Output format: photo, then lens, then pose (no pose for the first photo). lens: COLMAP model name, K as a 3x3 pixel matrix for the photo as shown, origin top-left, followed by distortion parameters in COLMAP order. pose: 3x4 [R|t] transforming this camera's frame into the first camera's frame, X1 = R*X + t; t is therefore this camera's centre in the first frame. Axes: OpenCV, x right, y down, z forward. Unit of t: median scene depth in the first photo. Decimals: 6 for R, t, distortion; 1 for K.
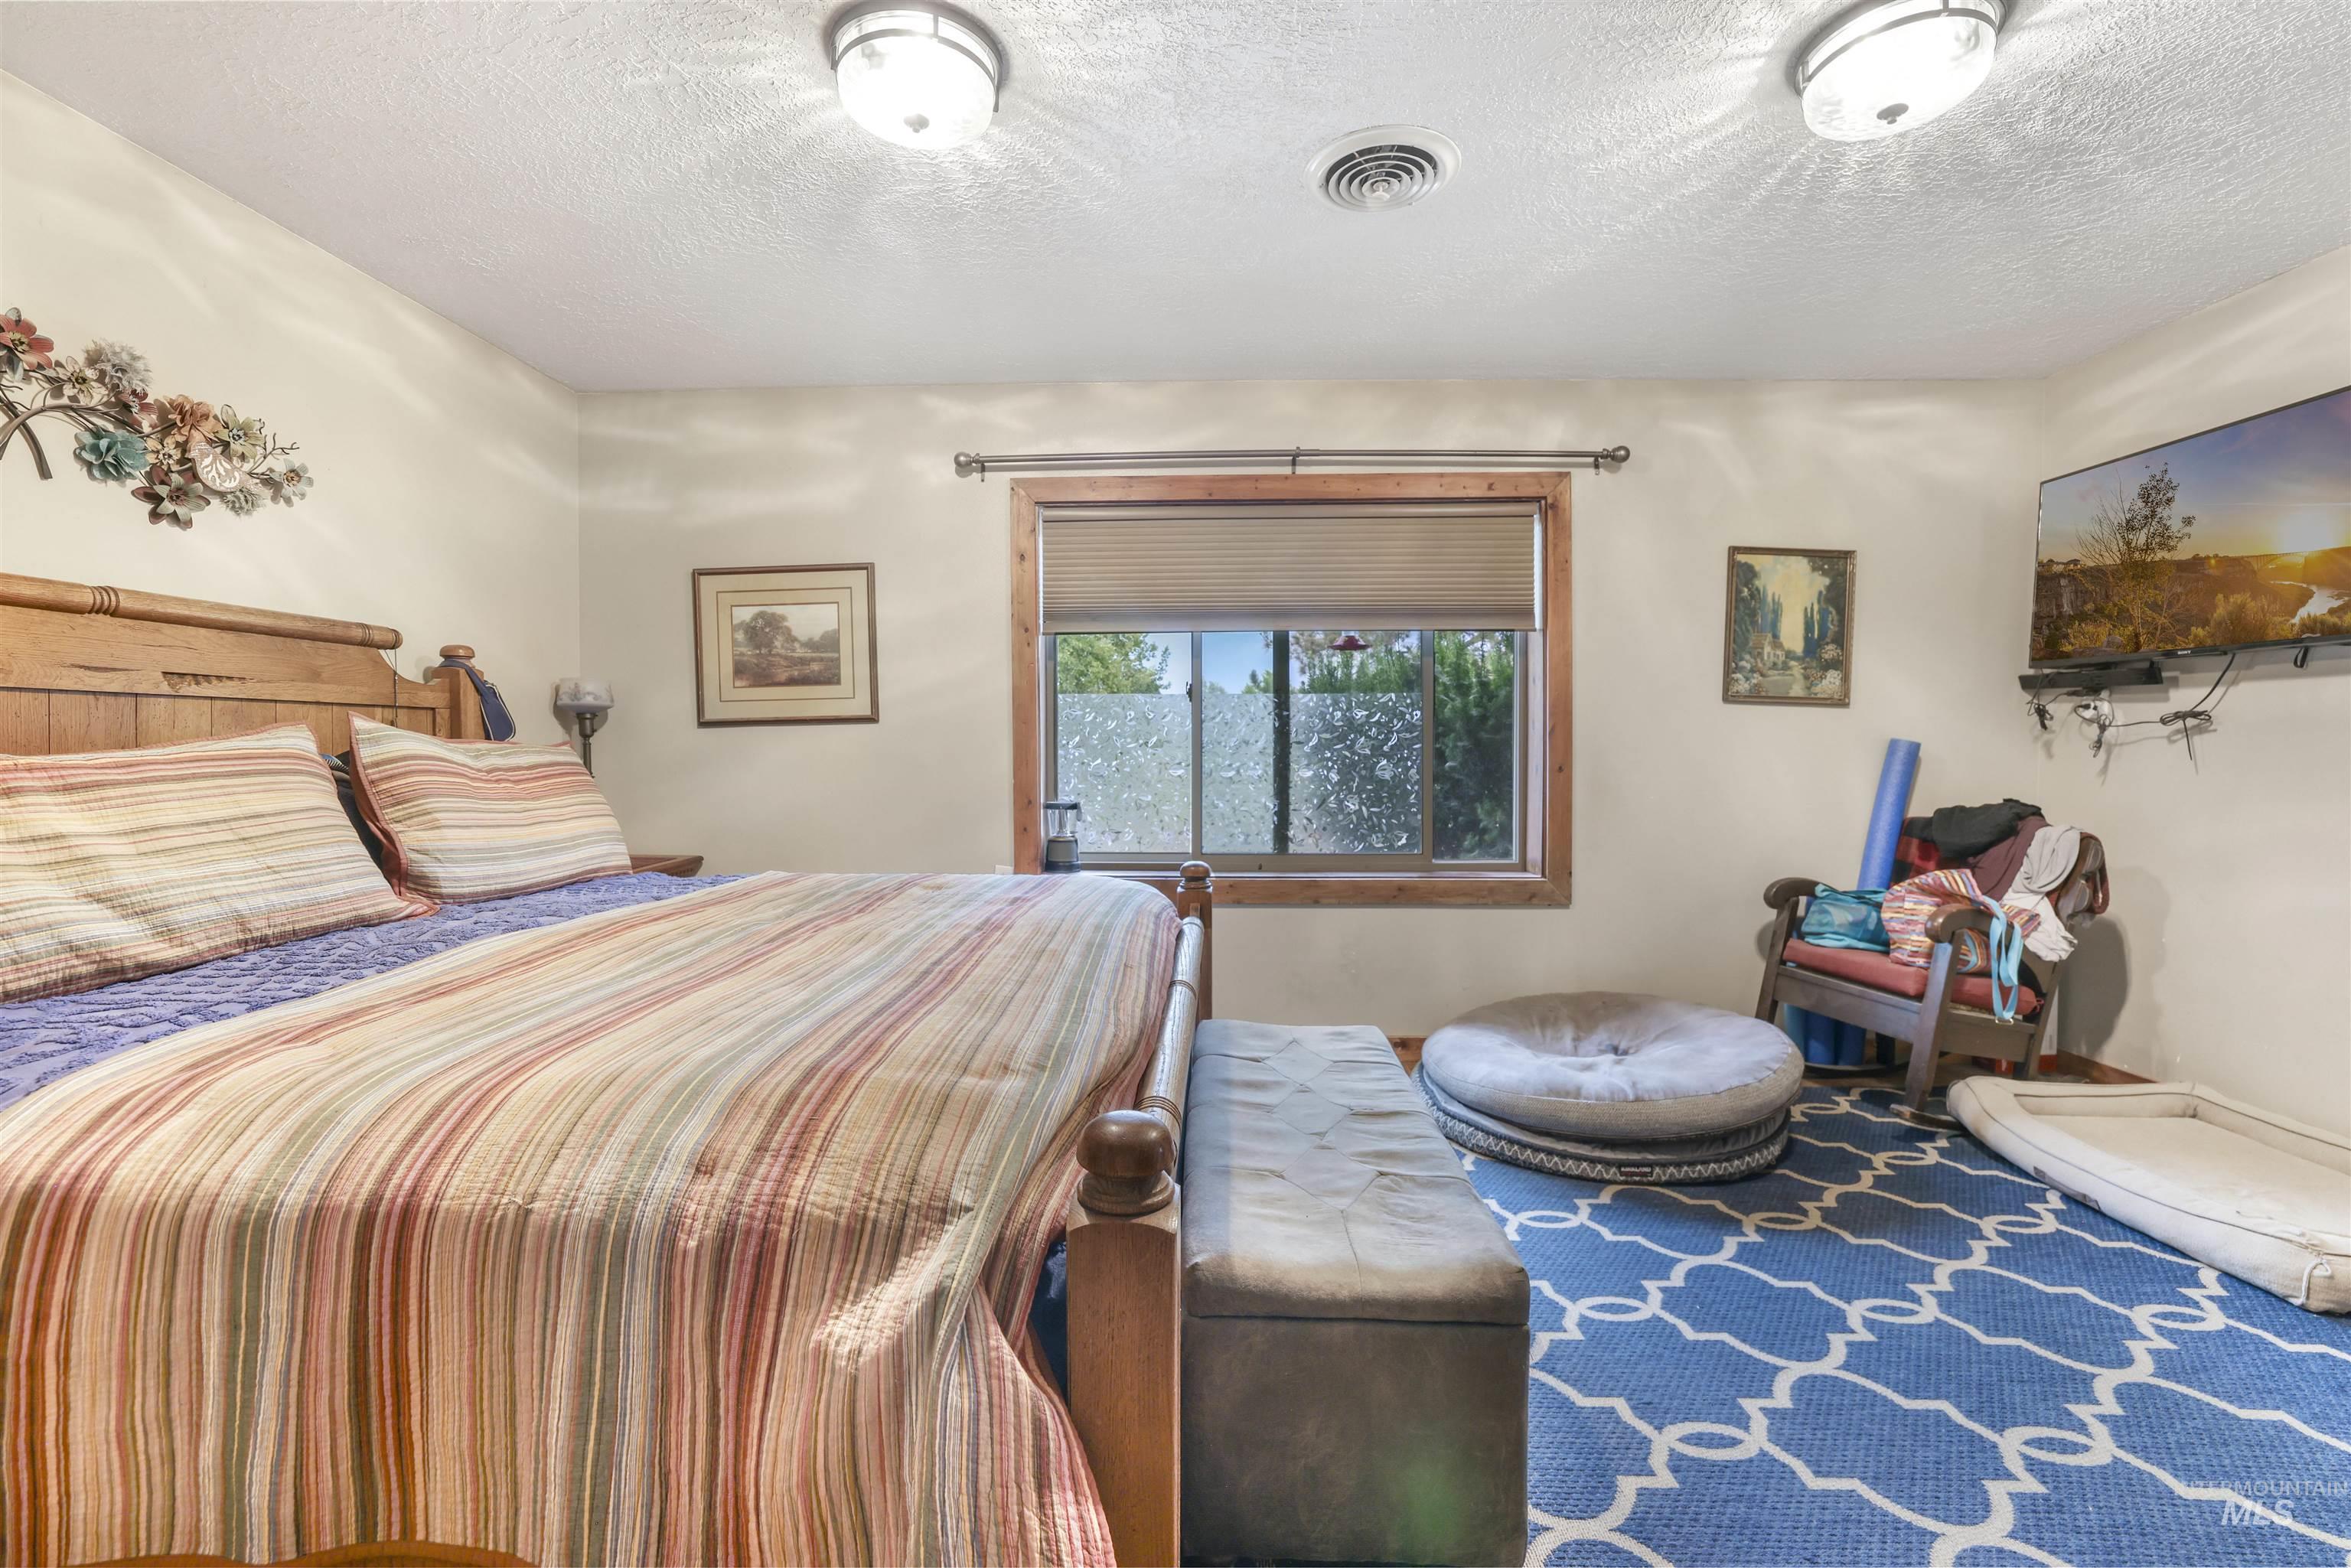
lens RADIAL K [[1036.5, 0, 1169.3], [0, 1036.5, 755.2], [0, 0, 1]] dist [-0.010022, 0.000084]
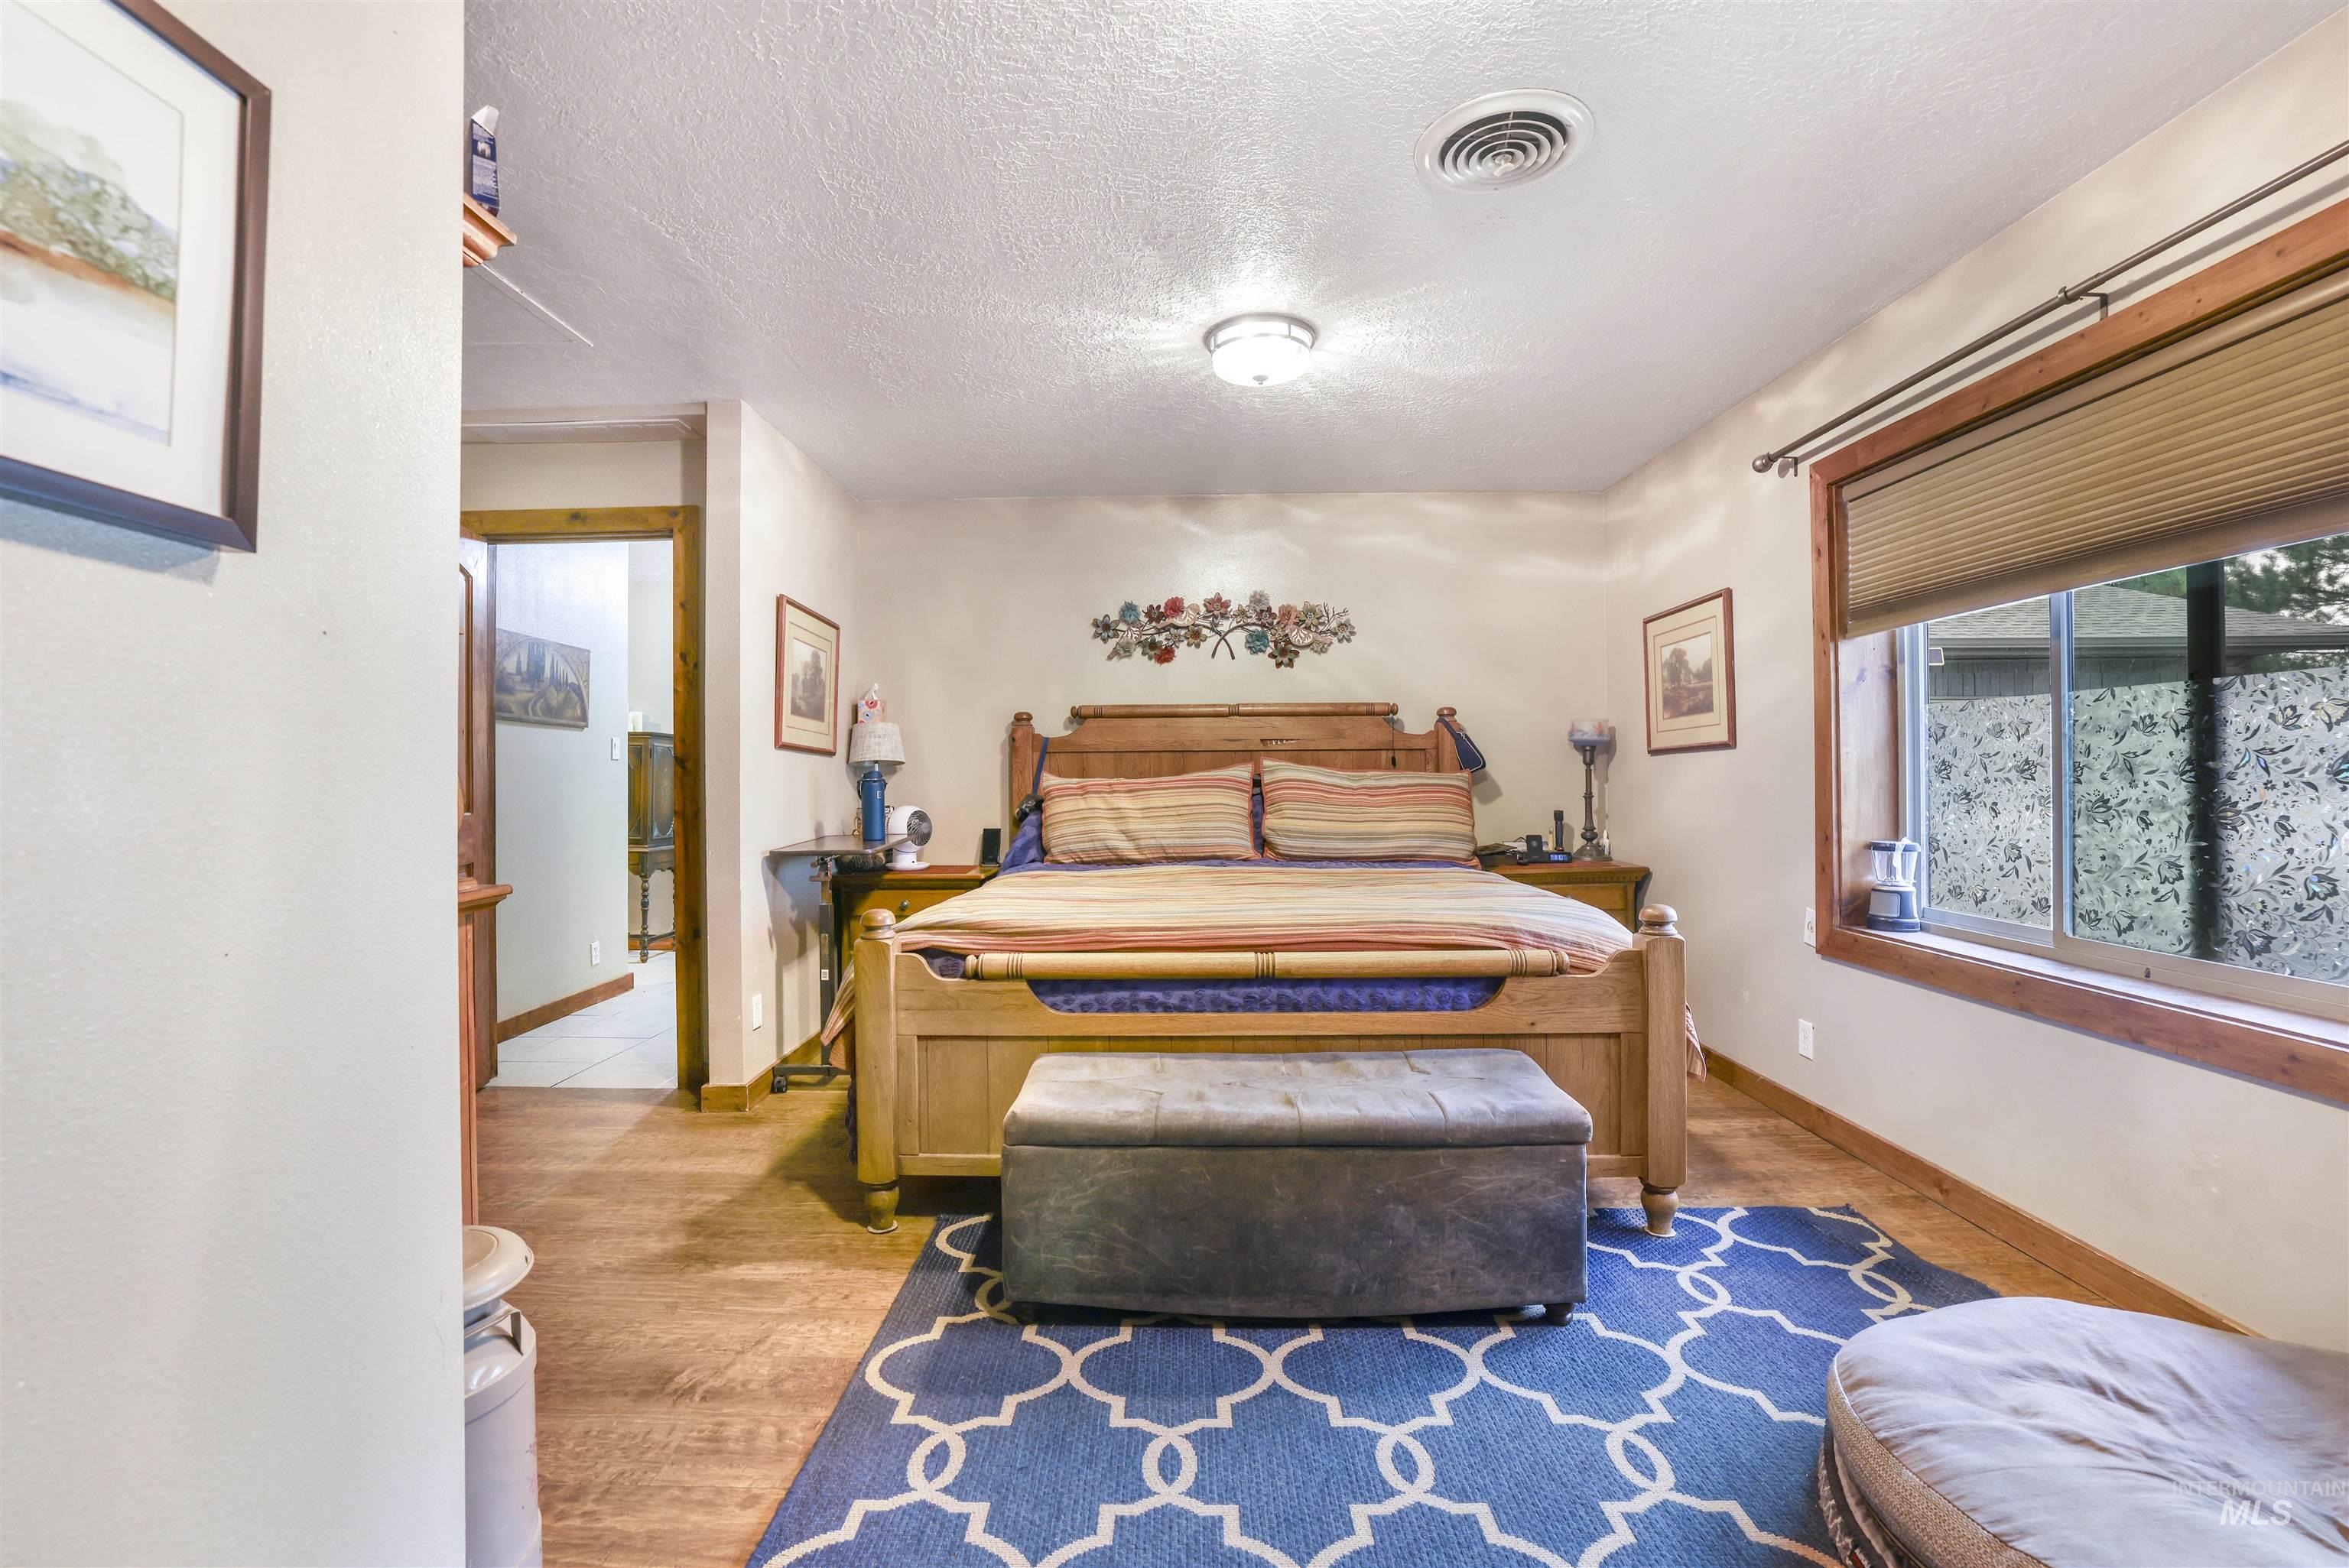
lens RADIAL K [[1064.5, 0, 1174.5], [0, 1064.5, 784.0], [0, 0, 1]] dist [-0.001505, 0.000041]
pose [[0.011178, 0.017547, -0.999784, 1.121559], [-0.000651, 0.999846, 0.017541, -0.023491], [0.999937, 0.000454, 0.011188, 0.705009]]
